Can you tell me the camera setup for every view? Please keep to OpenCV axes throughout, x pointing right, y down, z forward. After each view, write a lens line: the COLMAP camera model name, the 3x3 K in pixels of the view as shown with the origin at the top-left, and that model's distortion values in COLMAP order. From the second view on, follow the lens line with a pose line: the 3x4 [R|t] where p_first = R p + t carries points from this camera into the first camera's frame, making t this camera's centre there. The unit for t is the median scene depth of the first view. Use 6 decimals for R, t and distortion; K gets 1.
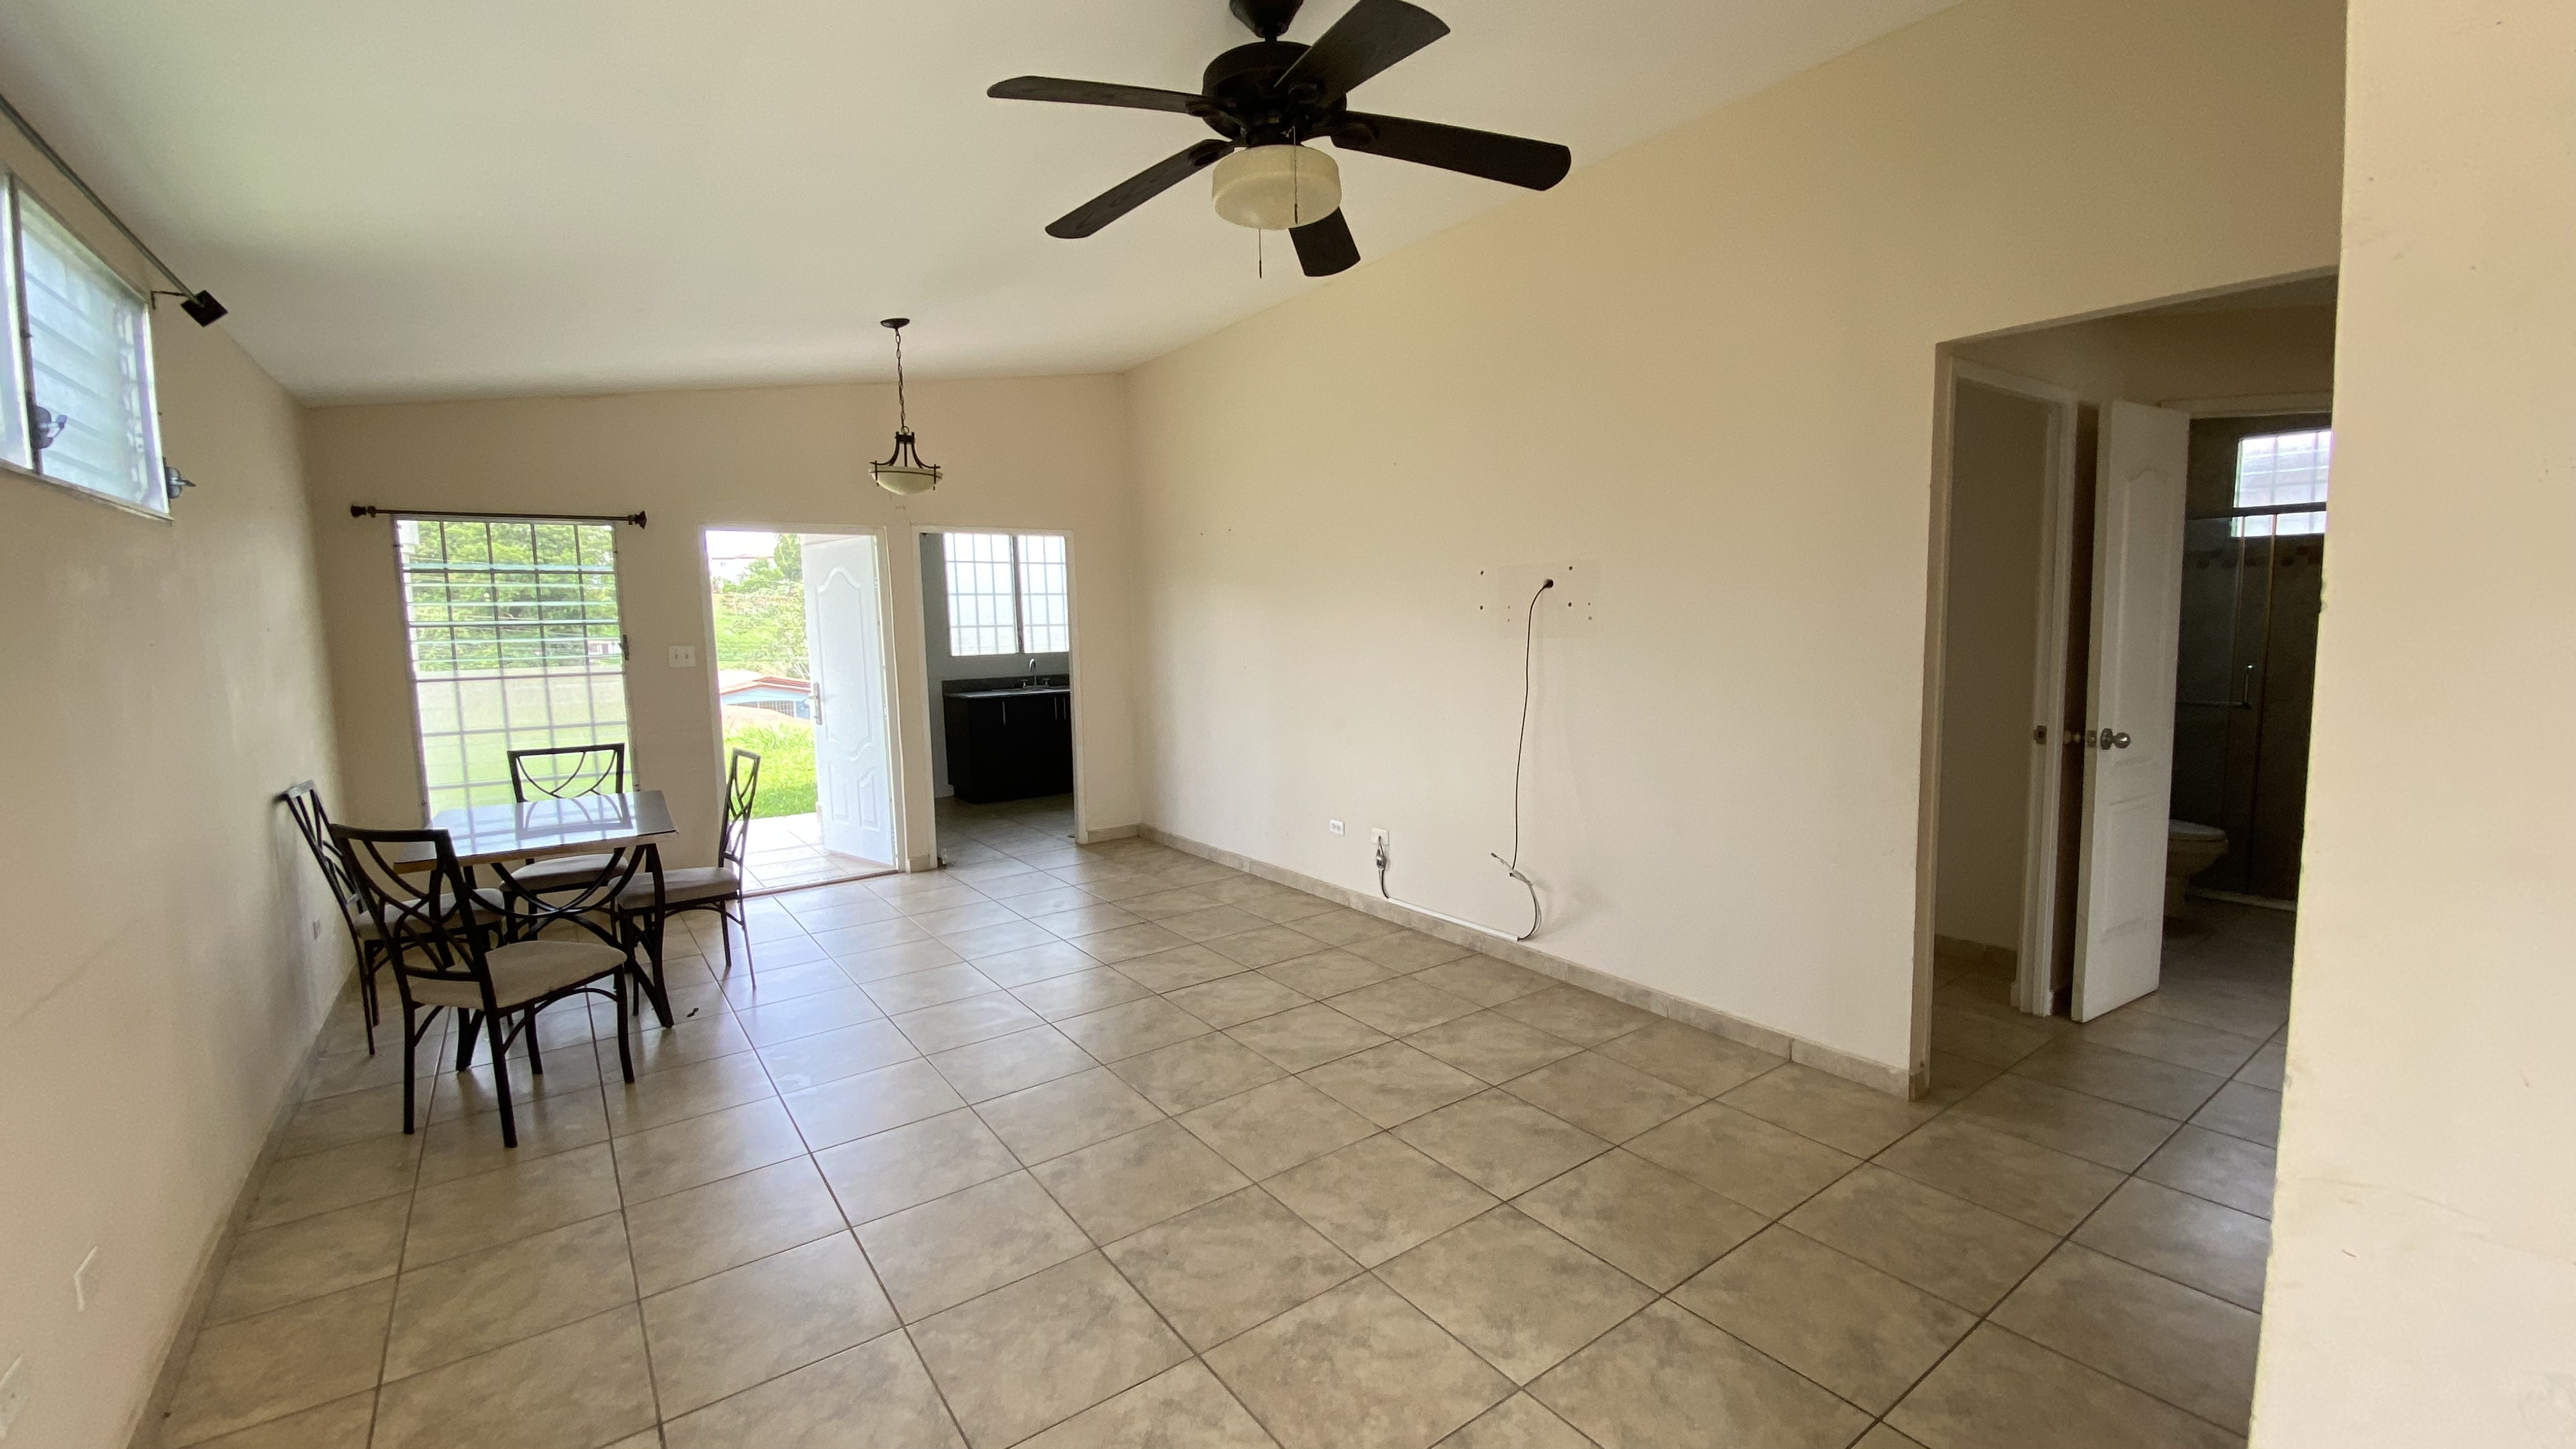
lens RADIAL K [[1035.9, 0, 1299.8], [0, 1035.9, 728.7], [0, 0, 1]] dist [-0.022148, -0.004338]
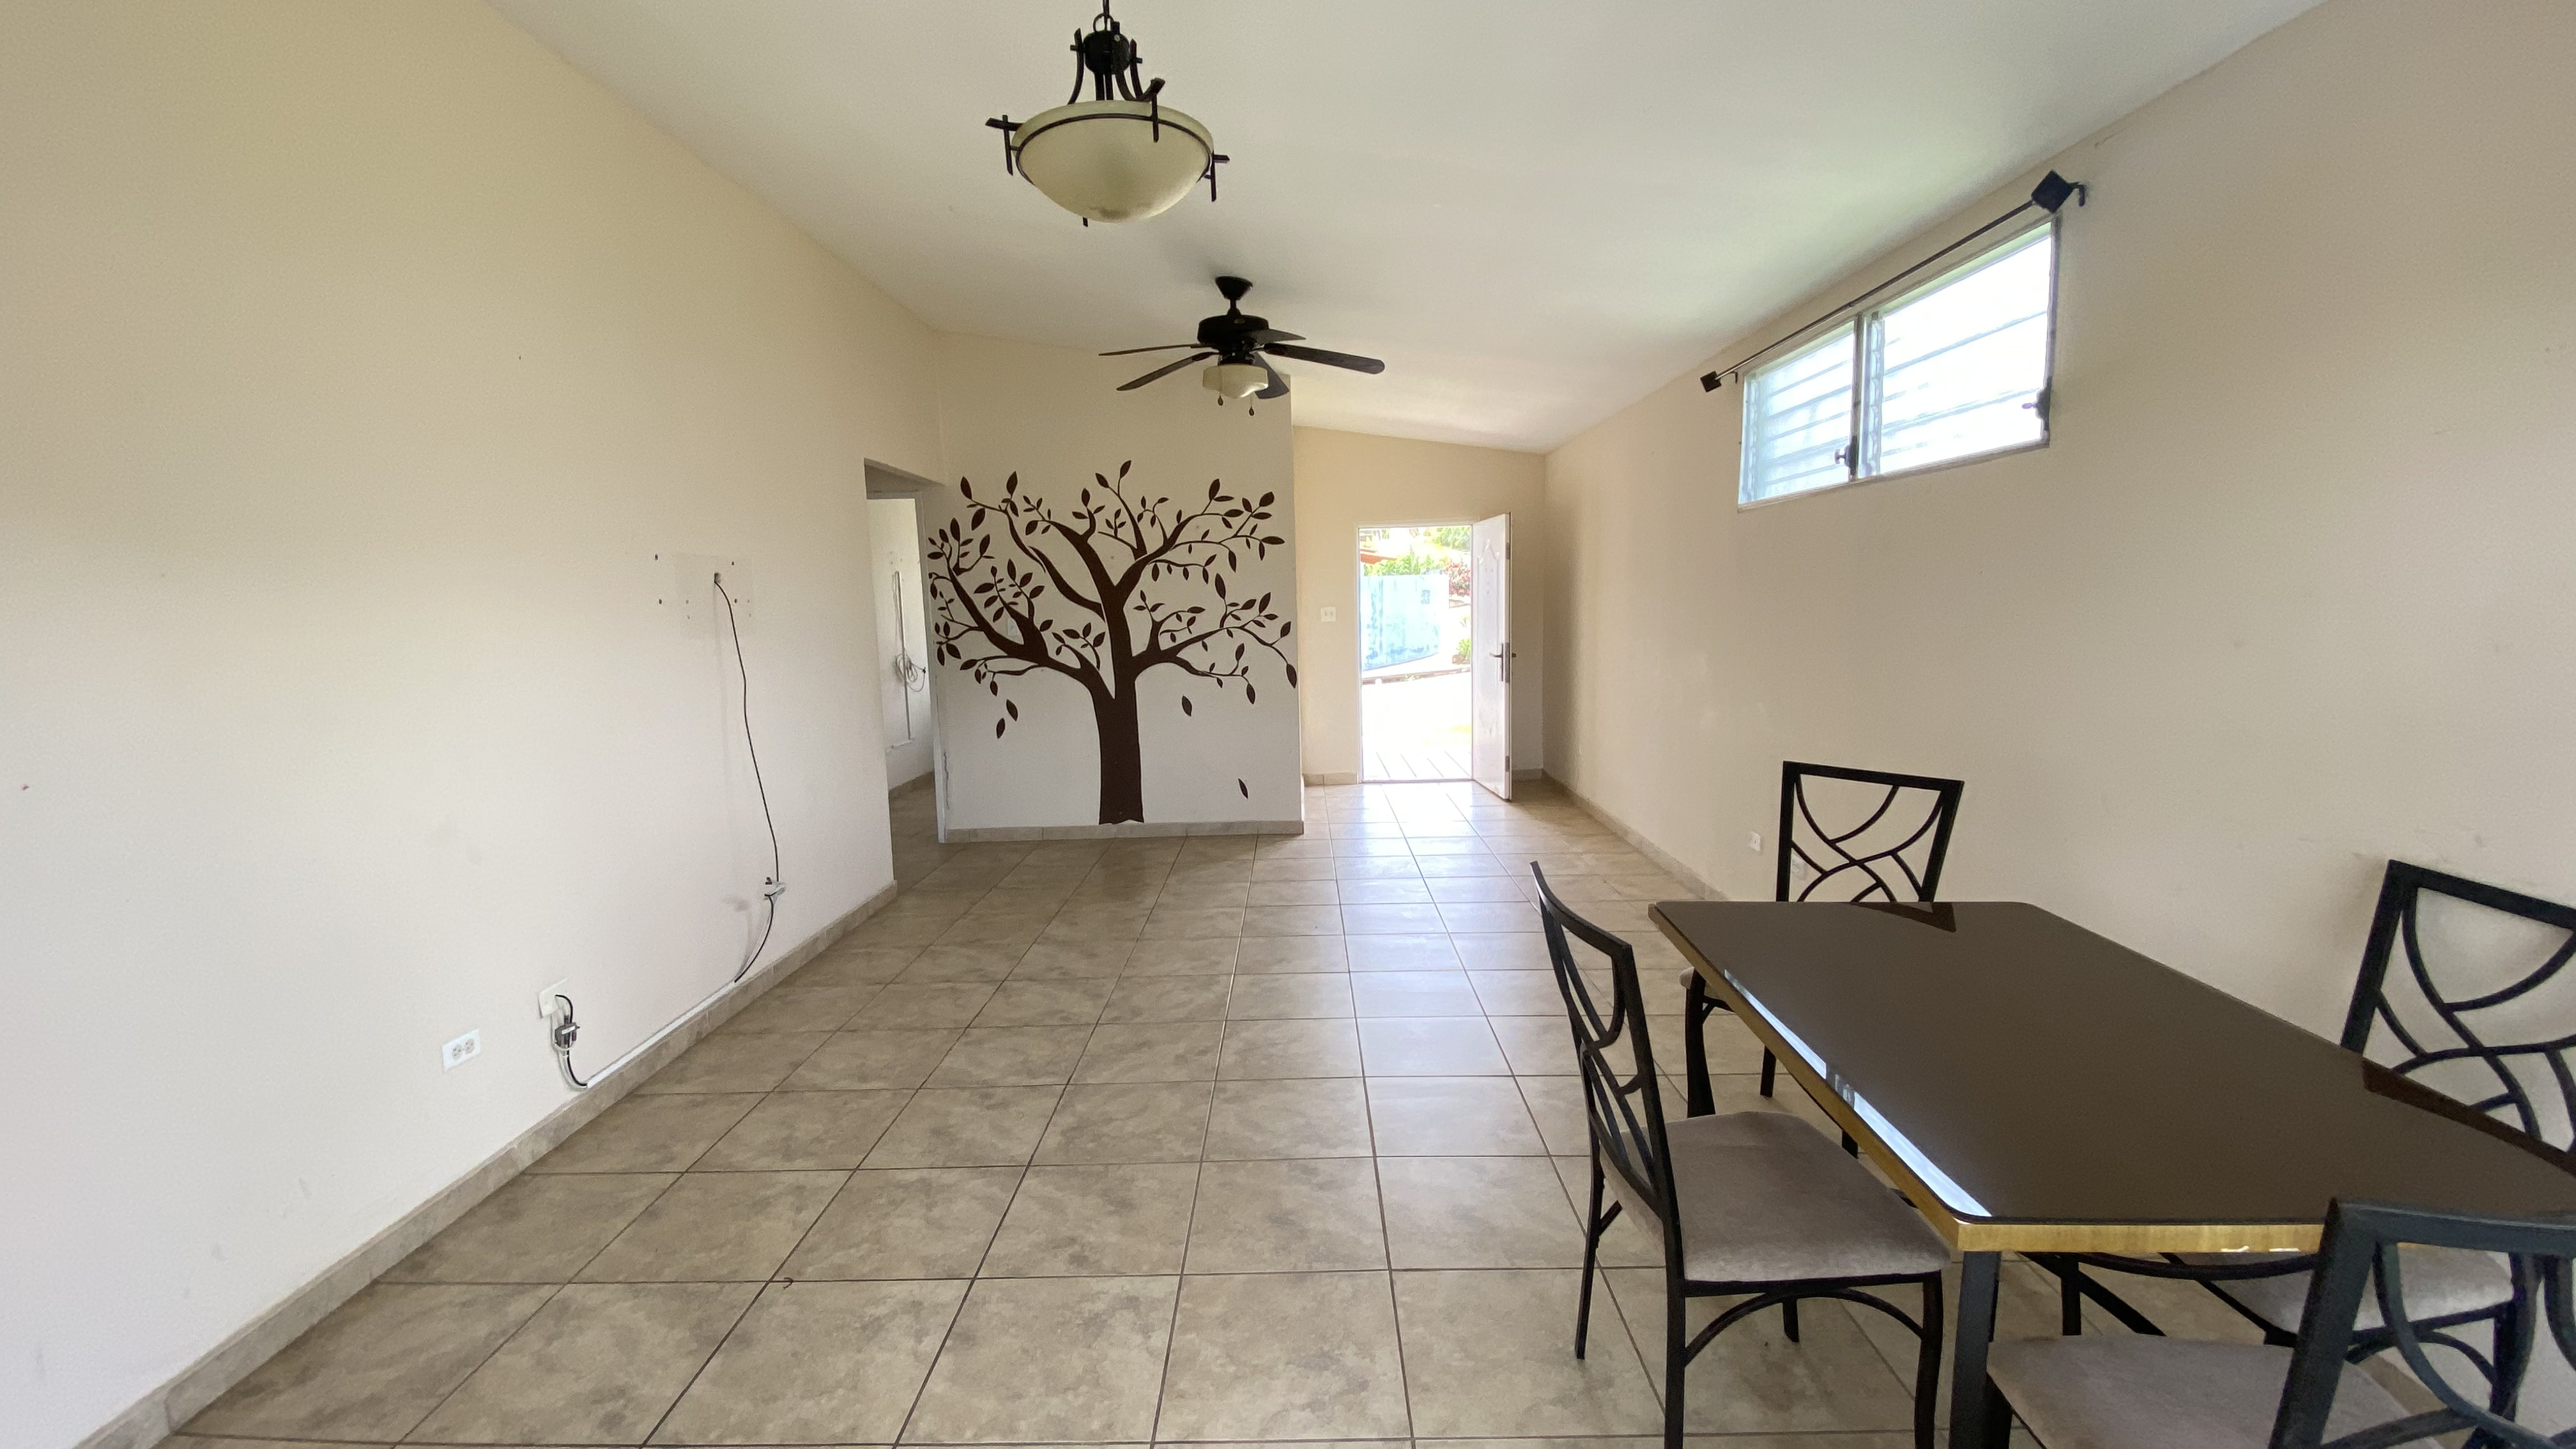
lens RADIAL K [[1035.9, 0, 1292.6], [0, 1035.9, 726.6], [0, 0, 1]] dist [-0.022148, -0.004338]
pose [[-0.801370, -0.034685, 0.597162, -0.704399], [0.104297, 0.974923, 0.196589, -0.133099], [-0.589006, 0.219823, -0.777657, 1.407454]]
